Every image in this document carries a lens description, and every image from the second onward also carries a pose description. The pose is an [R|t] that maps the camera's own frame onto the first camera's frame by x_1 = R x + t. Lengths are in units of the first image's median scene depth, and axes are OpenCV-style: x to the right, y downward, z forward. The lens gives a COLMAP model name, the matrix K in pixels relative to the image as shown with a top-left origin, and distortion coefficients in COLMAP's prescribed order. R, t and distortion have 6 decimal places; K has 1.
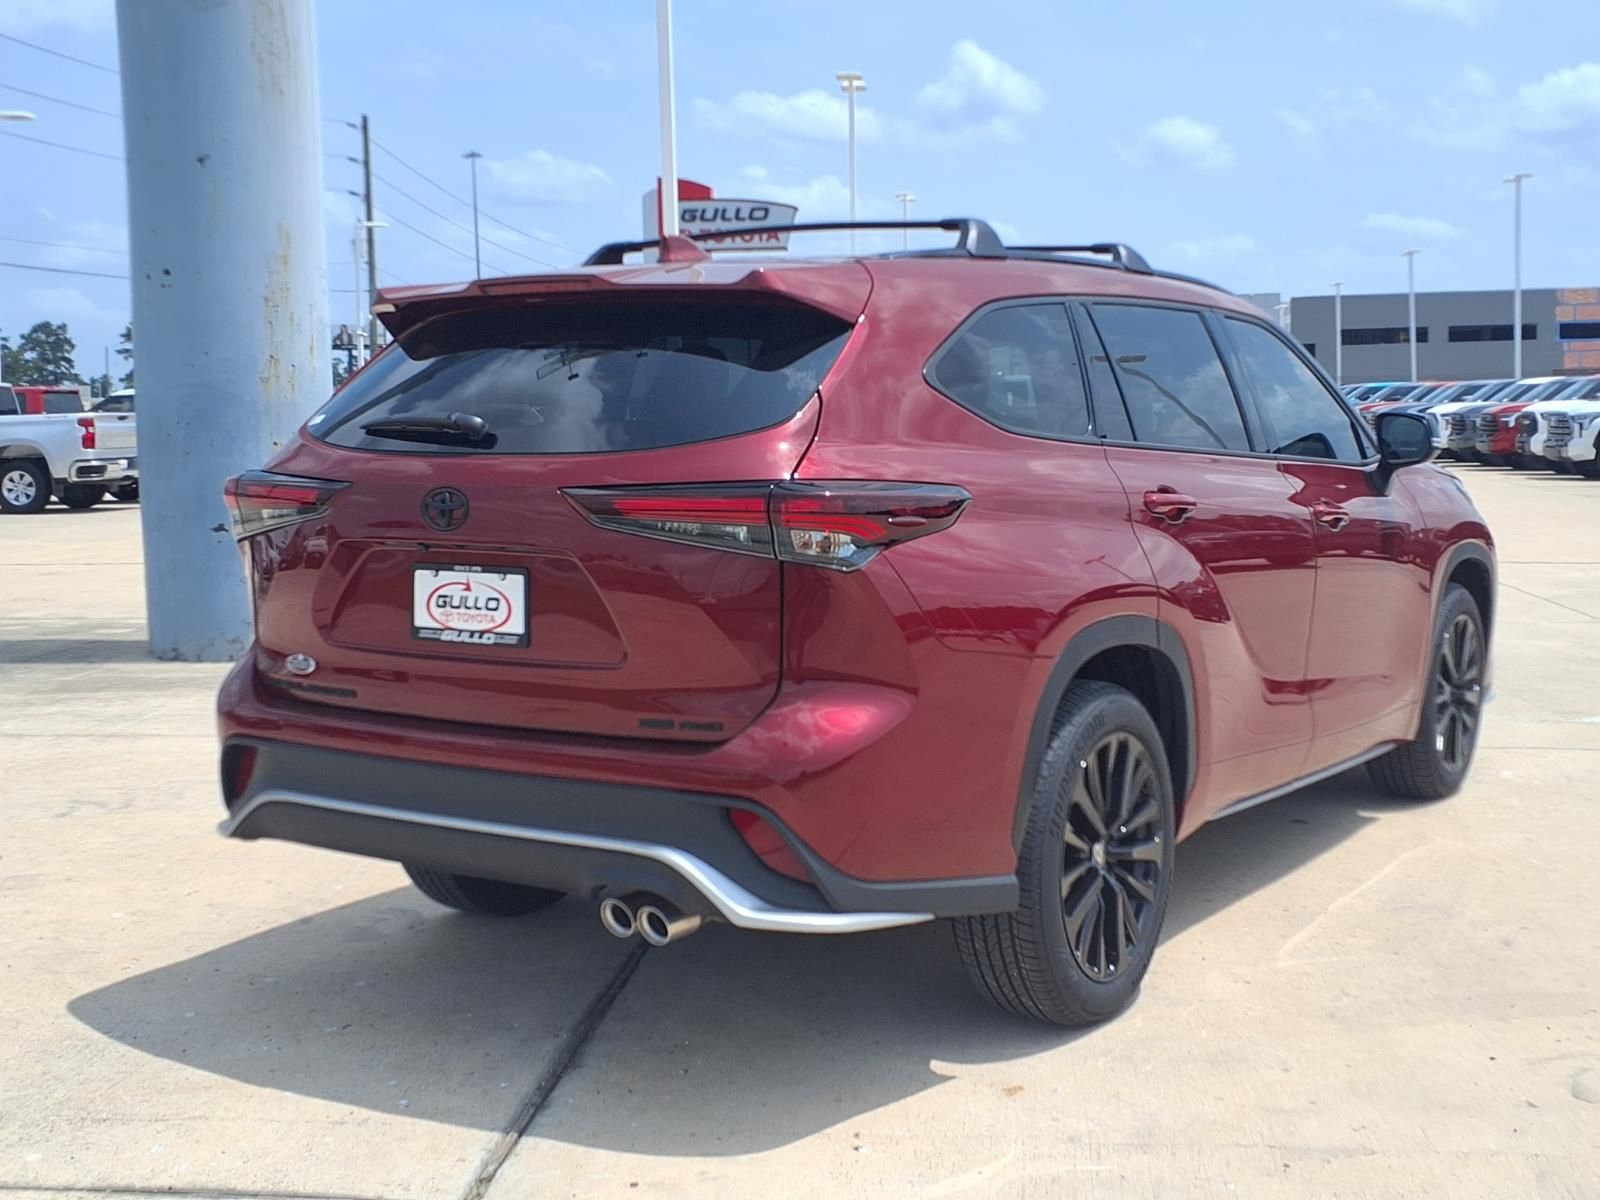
lens RADIAL K [[1885.3, 0, 740.0], [0, 1885.3, 552.9], [0, 0, 1]] dist [0.231437, -0.680082]
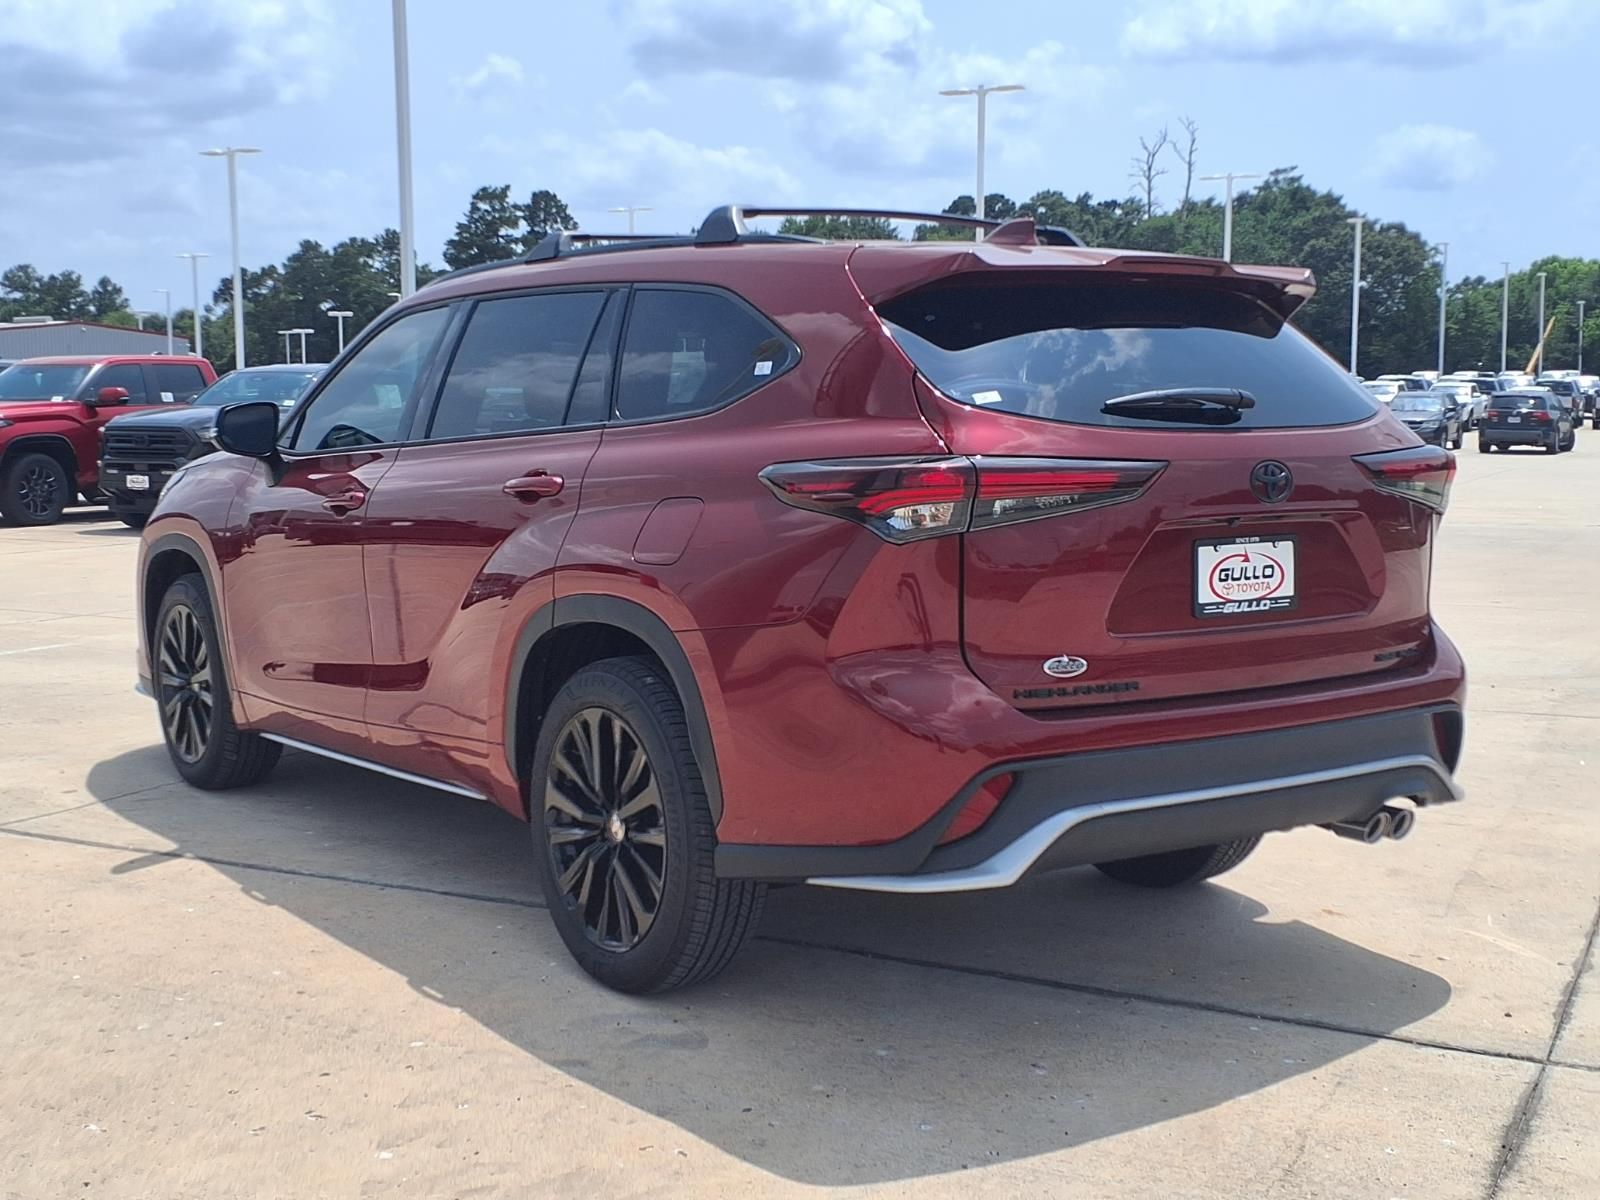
lens RADIAL K [[1944.2, 0, 795.6], [0, 1944.2, 565.7], [0, 0, 1]] dist [0.243877, -0.725089]
pose [[0.341180, -0.067846, 0.937546, -1.219154], [0.068009, 0.996560, 0.047367, -0.044613], [-0.937534, 0.047601, 0.344621, 0.856891]]
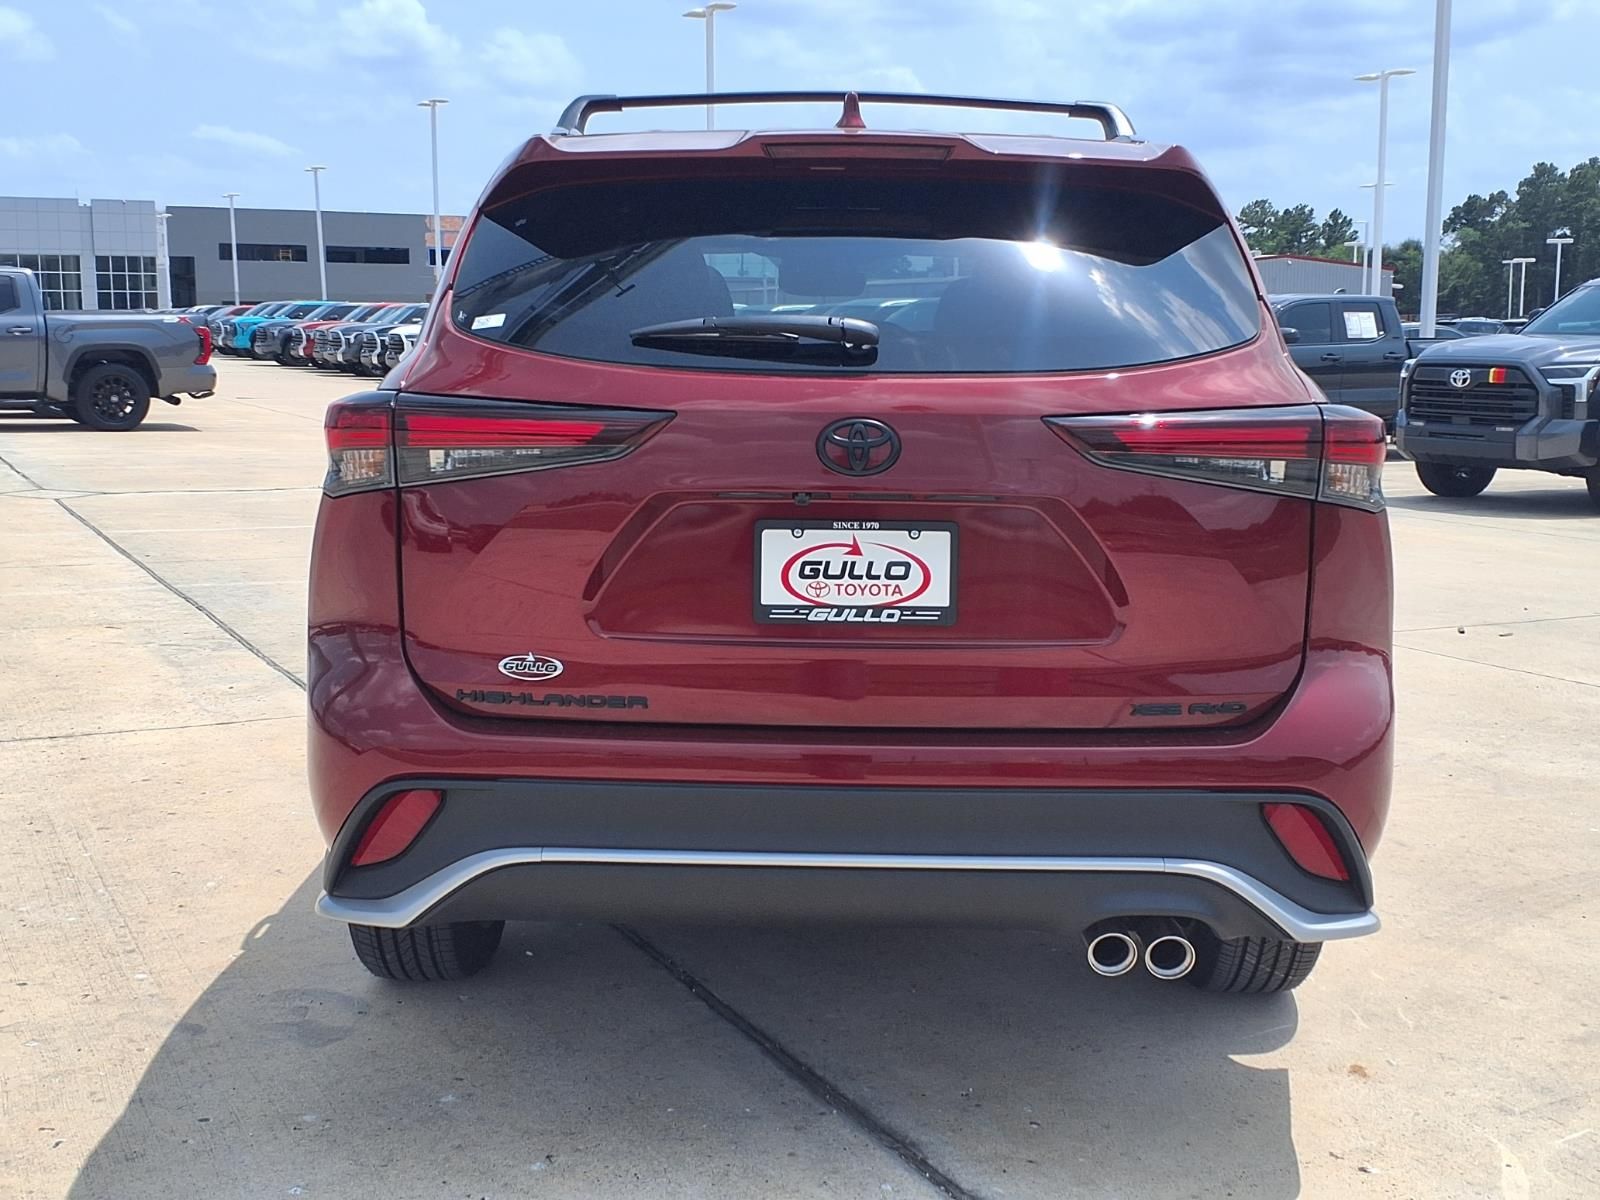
lens RADIAL K [[1944.2, 0, 795.6], [0, 1944.2, 565.7], [0, 0, 1]] dist [0.243877, -0.725089]
pose [[0.829804, -0.046254, 0.556135, -0.591345], [0.020674, 0.998423, 0.052191, -0.016366], [-0.557672, -0.031811, 0.829452, 0.367580]]
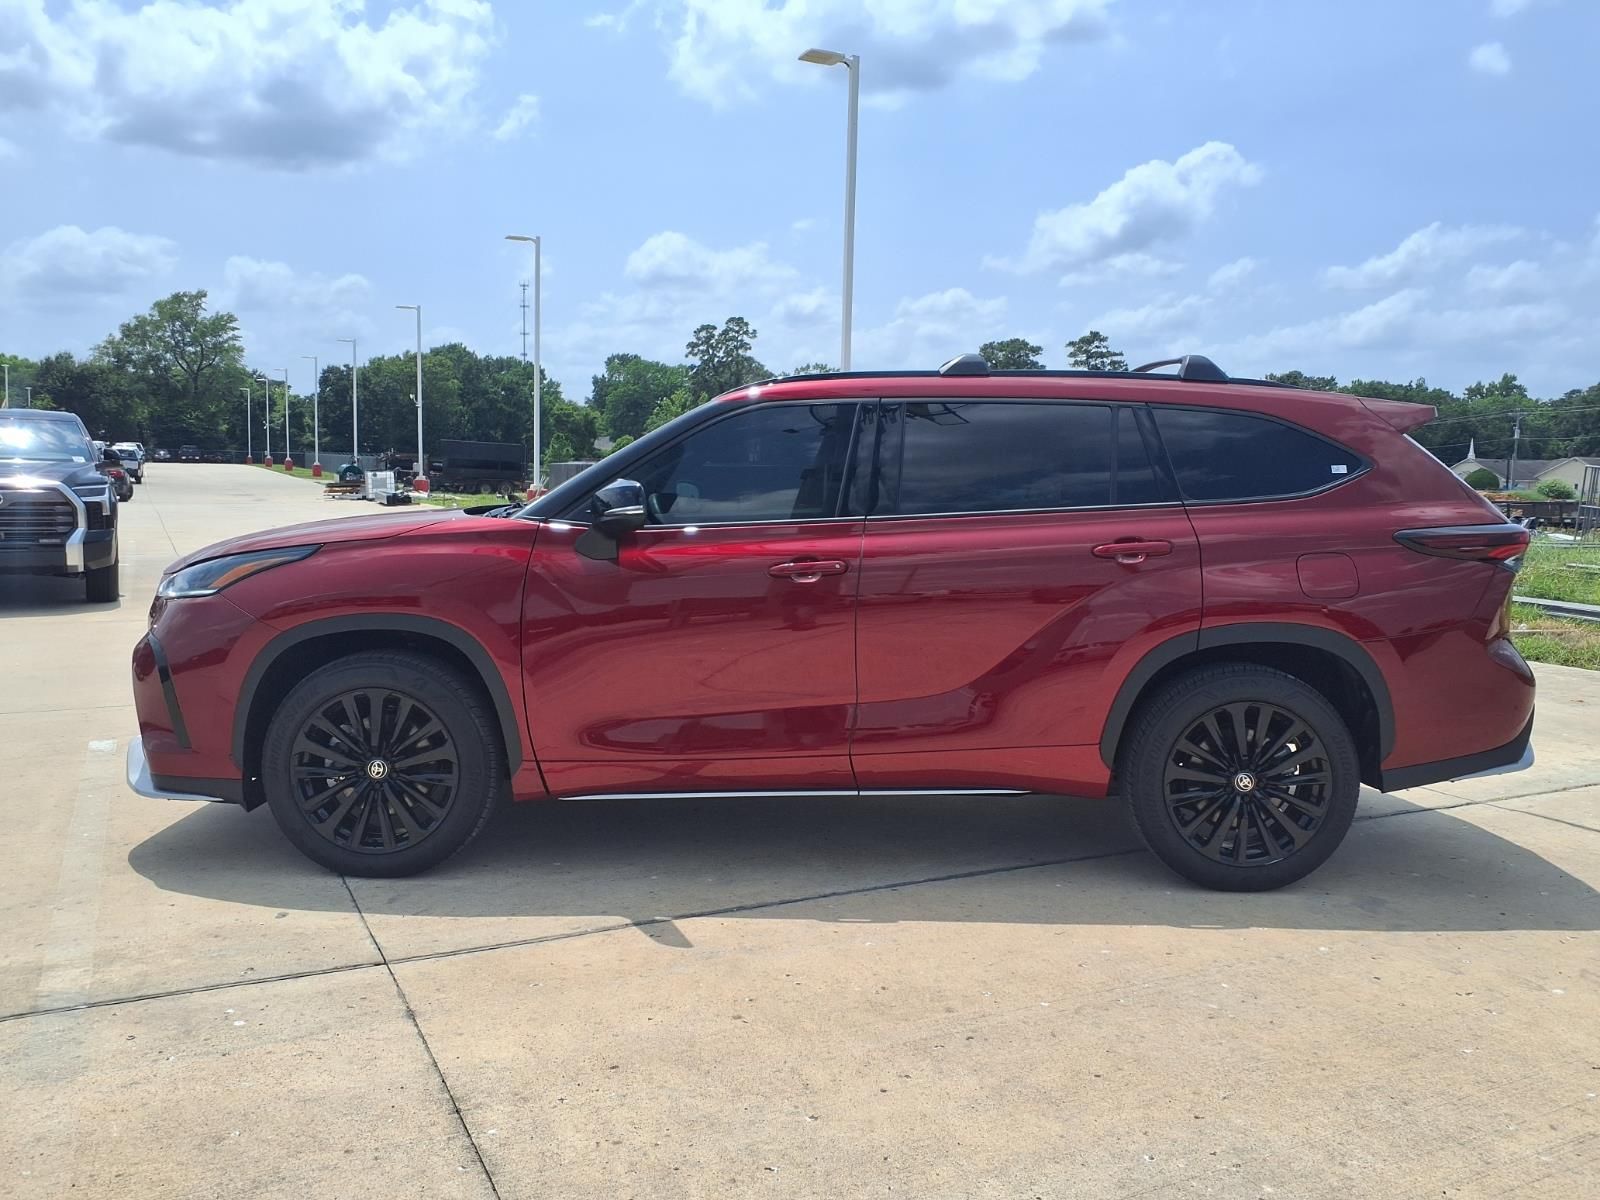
lens RADIAL K [[1316.4, 0, 800.0], [0, 1316.4, 600.0], [0, 0, 1]] dist [0.108222, -0.166293]
pose [[-0.581709, -0.076452, 0.809796, -0.876281], [0.051913, 0.990054, 0.130761, -0.167818], [-0.811738, 0.118104, -0.571955, 2.305583]]
